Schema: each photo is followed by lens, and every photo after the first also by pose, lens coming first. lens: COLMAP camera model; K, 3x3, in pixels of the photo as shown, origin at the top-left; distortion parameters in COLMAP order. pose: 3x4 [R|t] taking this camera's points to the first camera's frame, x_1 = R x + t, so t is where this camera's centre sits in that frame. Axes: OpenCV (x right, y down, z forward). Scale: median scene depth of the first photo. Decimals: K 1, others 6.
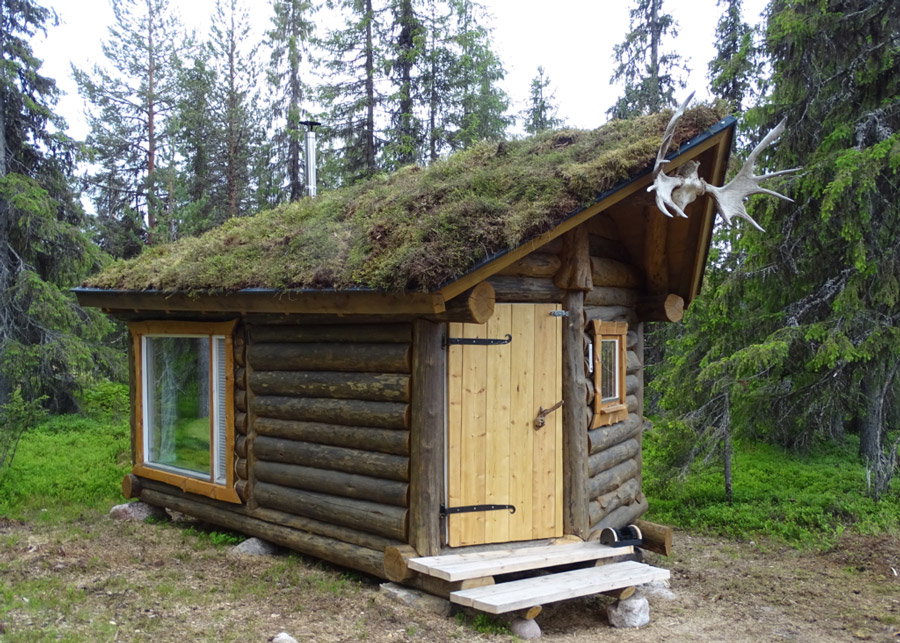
lens RADIAL K [[794.3, 0, 450.0], [0, 794.3, 321.5], [0, 0, 1]] dist [0.039428, -0.004688]
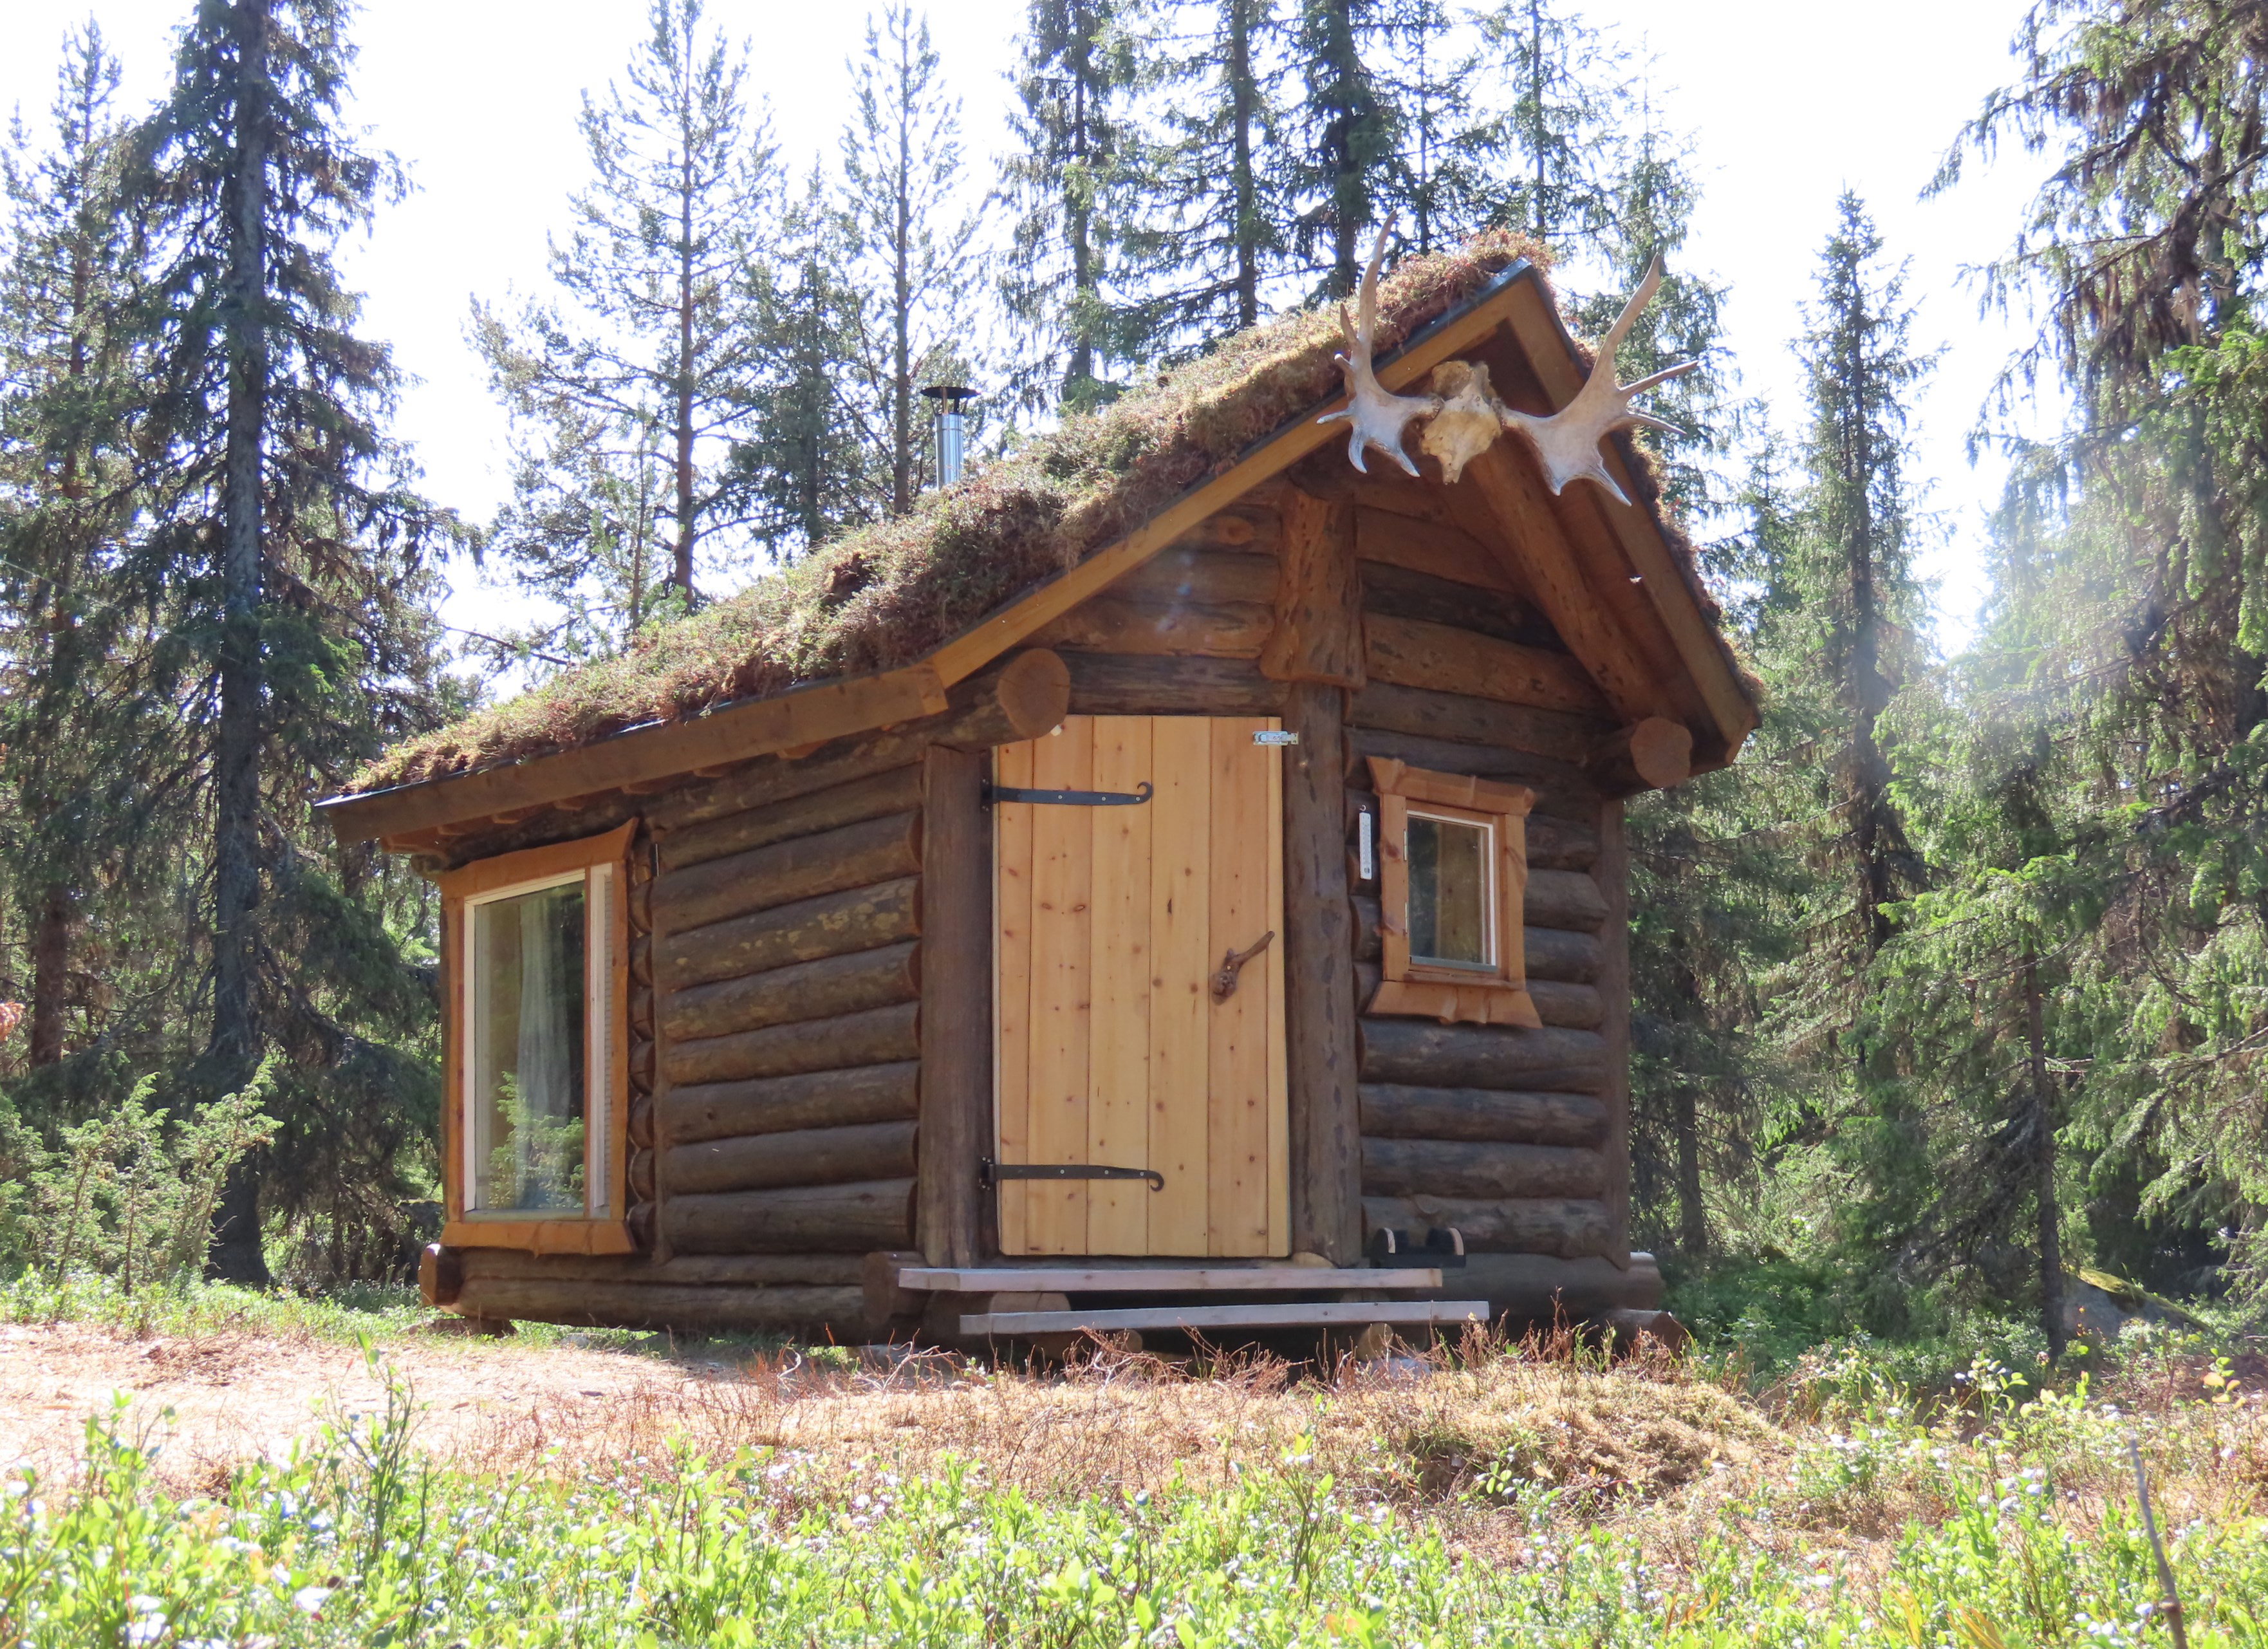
lens RADIAL K [[2915.1, 0, 1187.6], [0, 2915.1, 825.1], [0, 0, 1]] dist [0.009249, -0.002847]
pose [[0.975738, -0.036120, -0.215944, 0.361838], [0.011109, 0.993195, -0.115934, 0.184289], [0.218662, 0.110723, 0.969499, -0.455290]]
